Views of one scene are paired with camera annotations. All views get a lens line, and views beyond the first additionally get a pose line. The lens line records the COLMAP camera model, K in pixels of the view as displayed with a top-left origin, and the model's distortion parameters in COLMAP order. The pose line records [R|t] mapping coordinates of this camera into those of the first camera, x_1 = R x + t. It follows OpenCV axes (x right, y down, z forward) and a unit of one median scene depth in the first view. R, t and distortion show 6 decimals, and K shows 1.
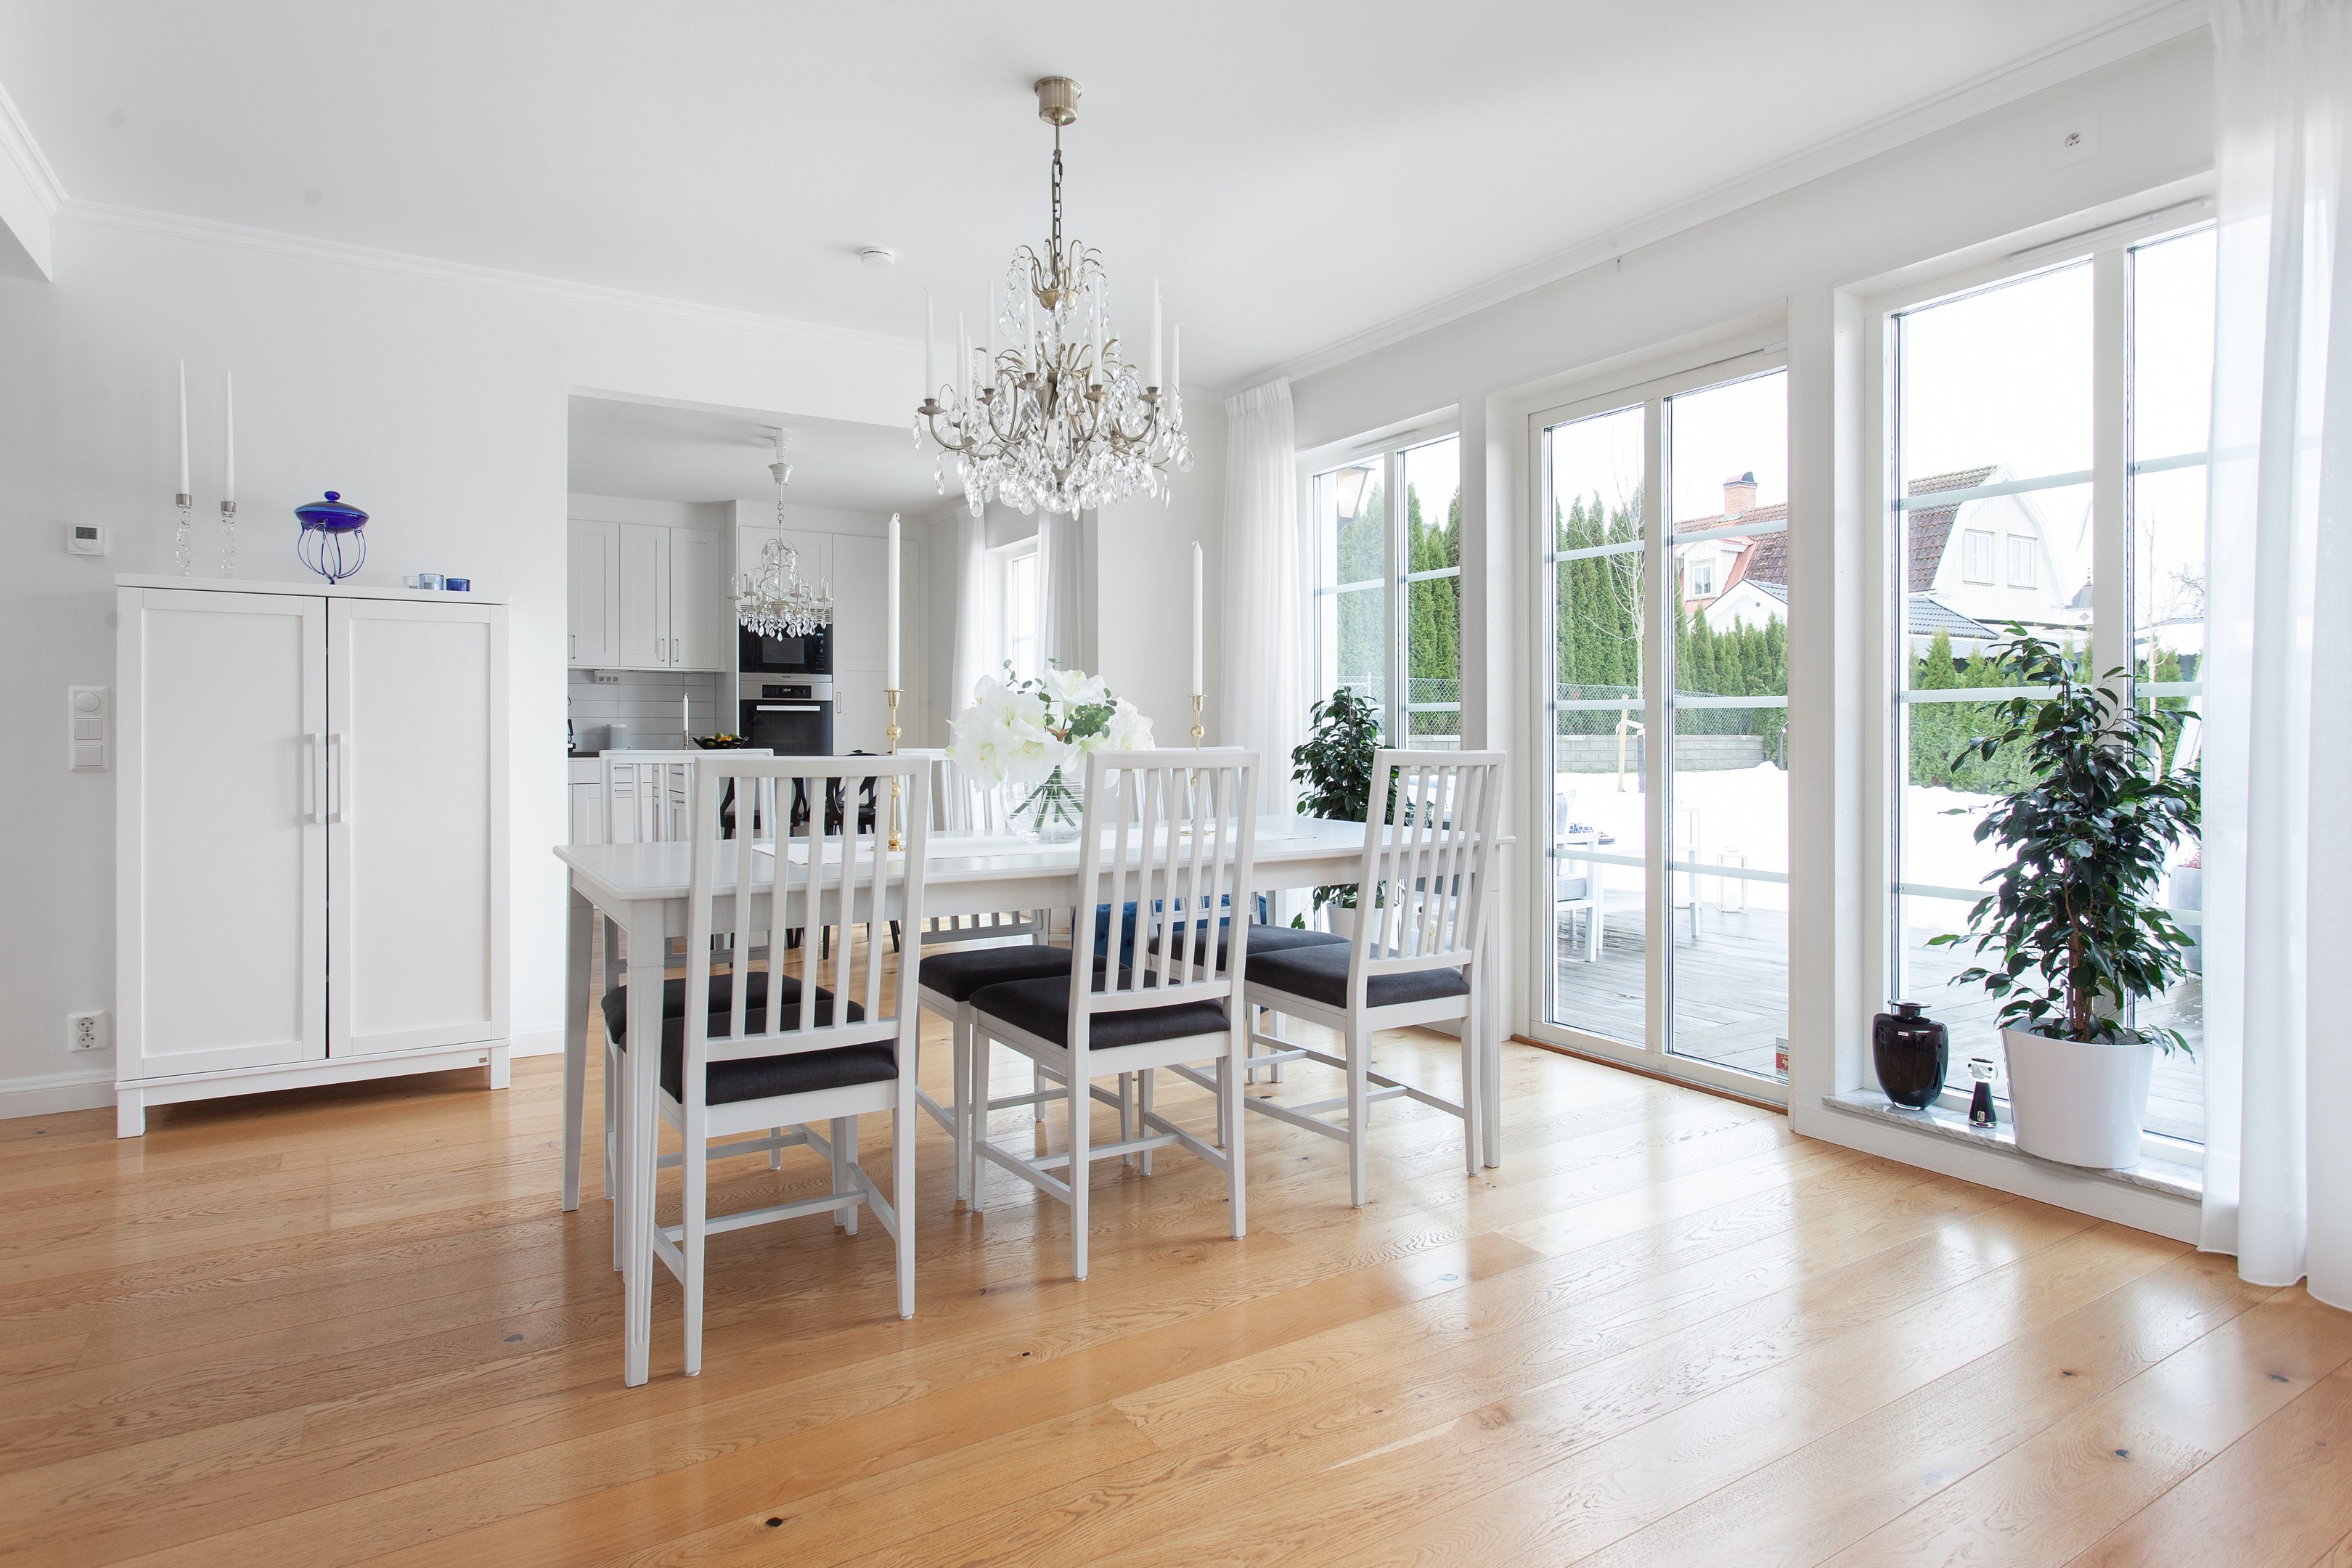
lens RADIAL K [[1291.5, 0, 1111.2], [0, 1291.5, 730.4], [0, 0, 1]] dist [-0.001151, -0.000387]
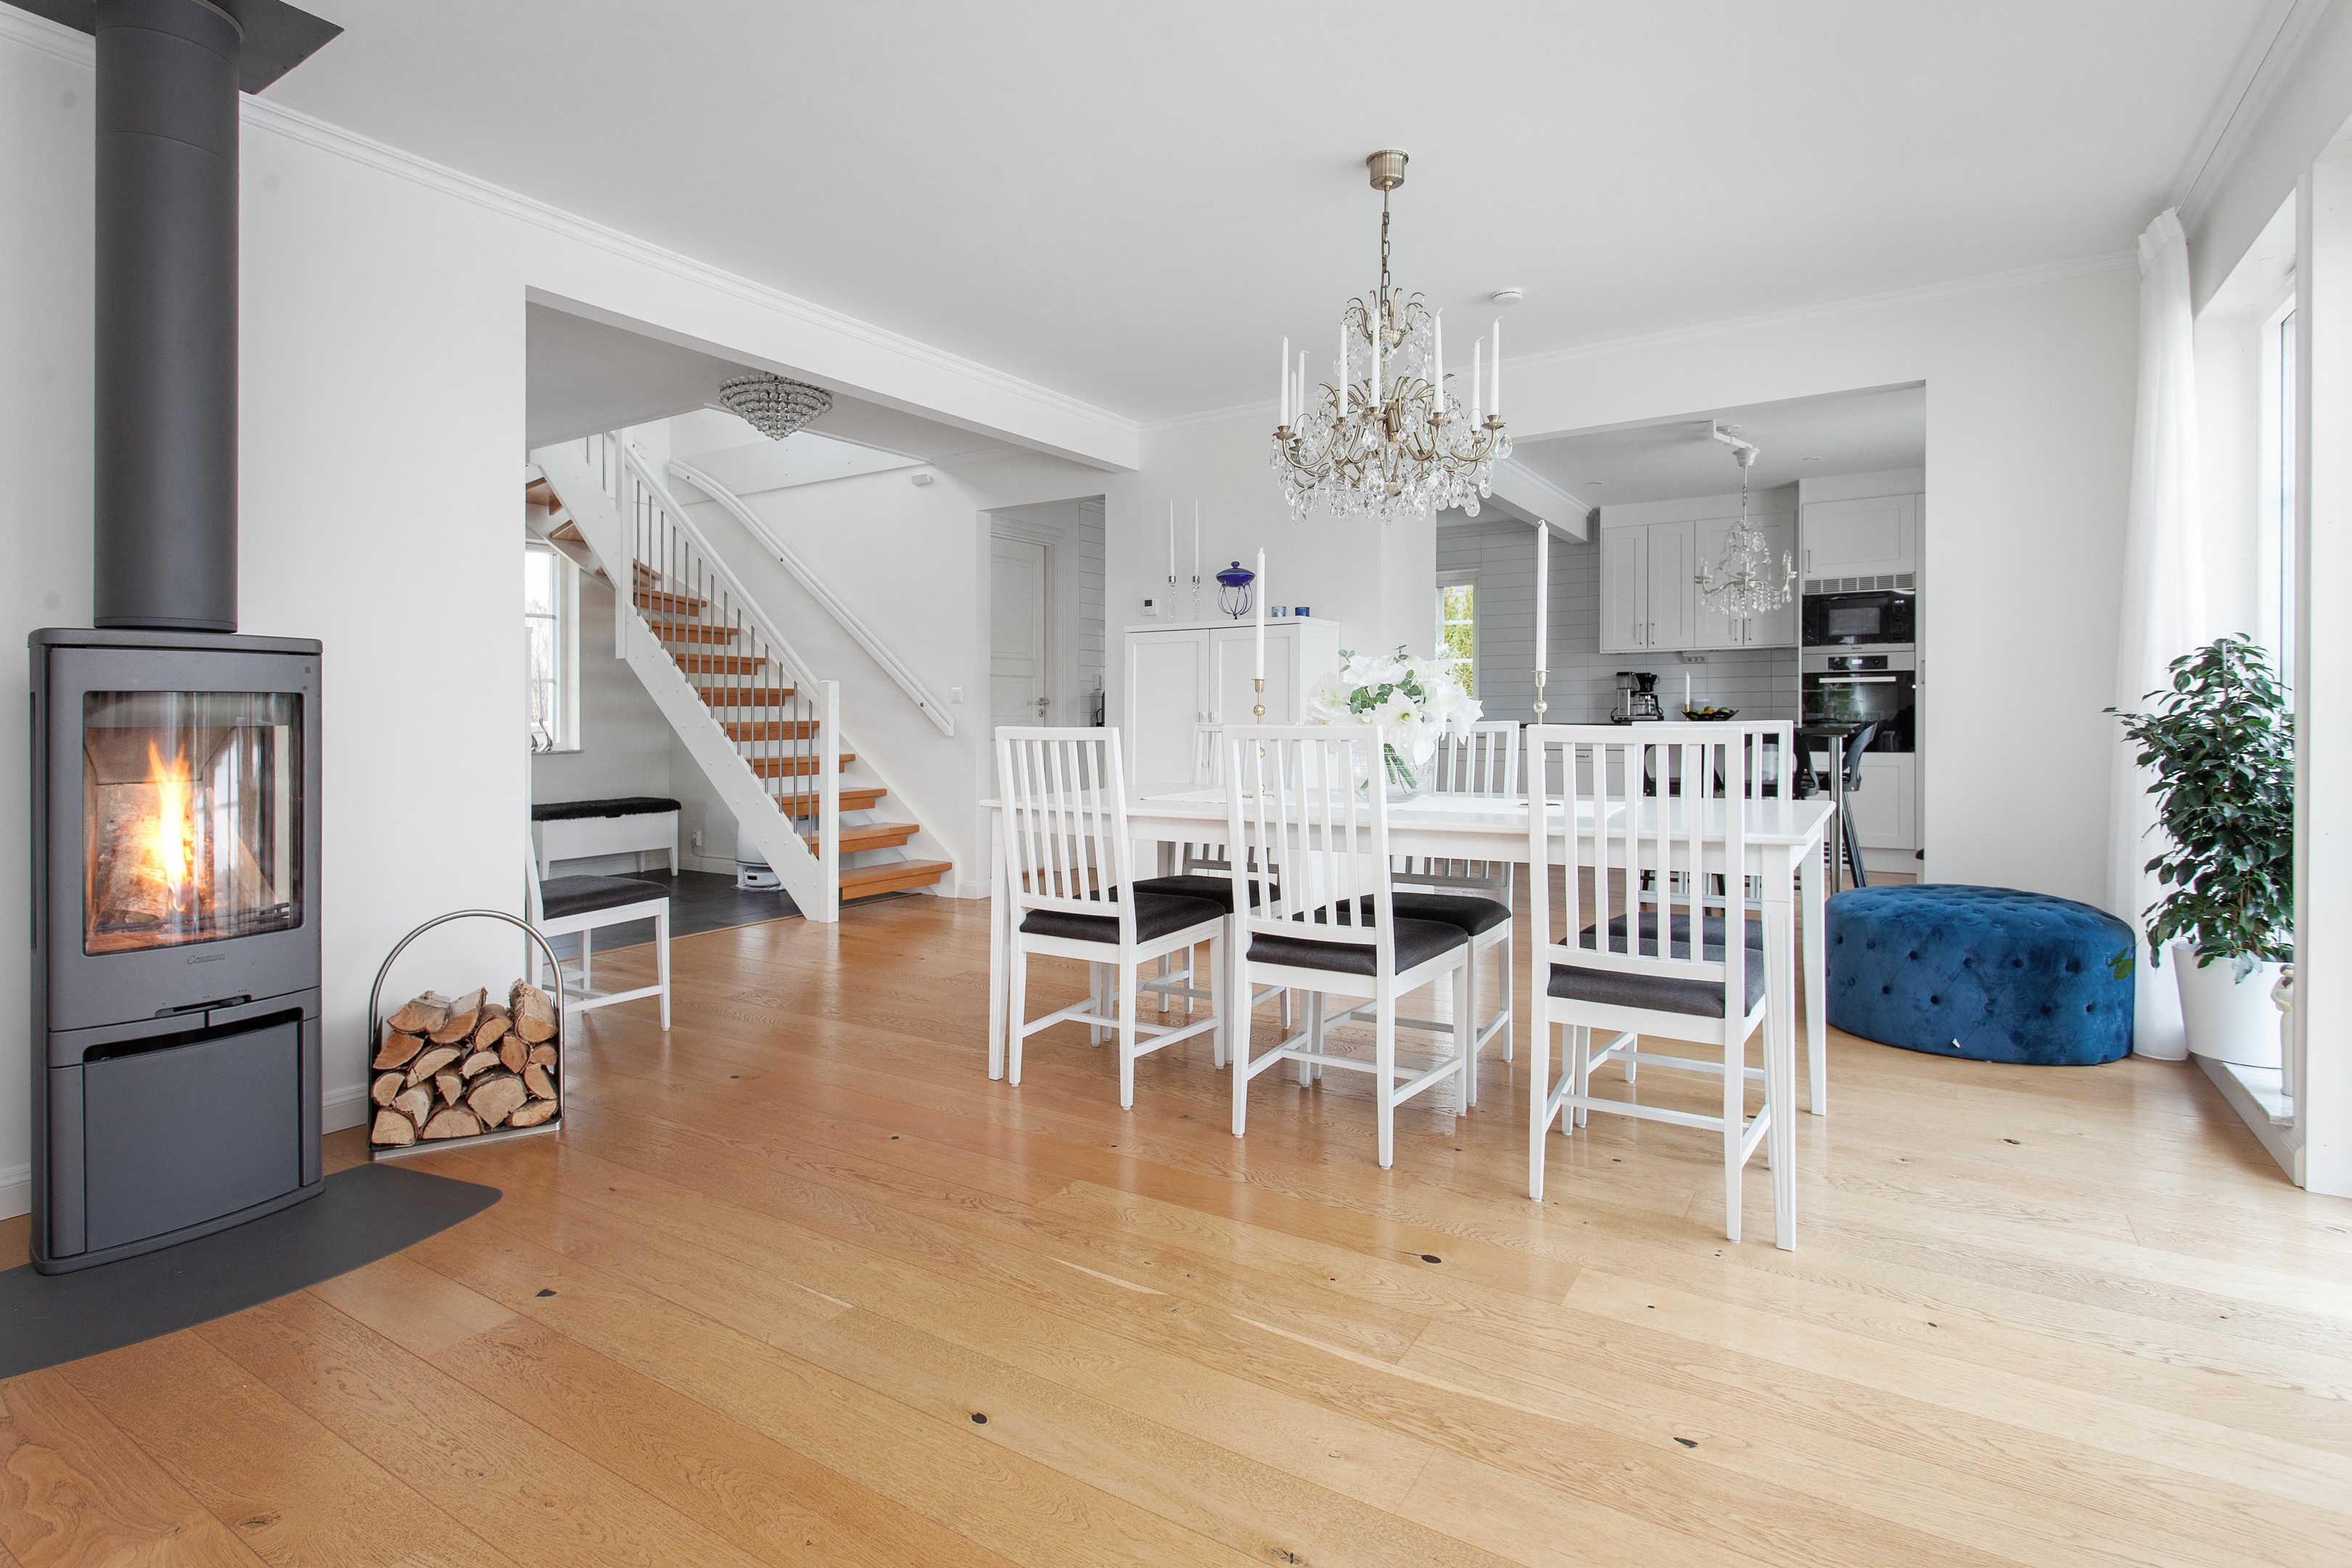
lens RADIAL K [[1167.2, 0, 1183.4], [0, 1167.2, 715.5], [0, 0, 1]] dist [0.002272, 0.000462]
pose [[0.435135, -0.002945, -0.900360, 0.670507], [0.012636, 0.999916, 0.002836, 0.001978], [0.900276, -0.012611, 0.435136, 0.302362]]
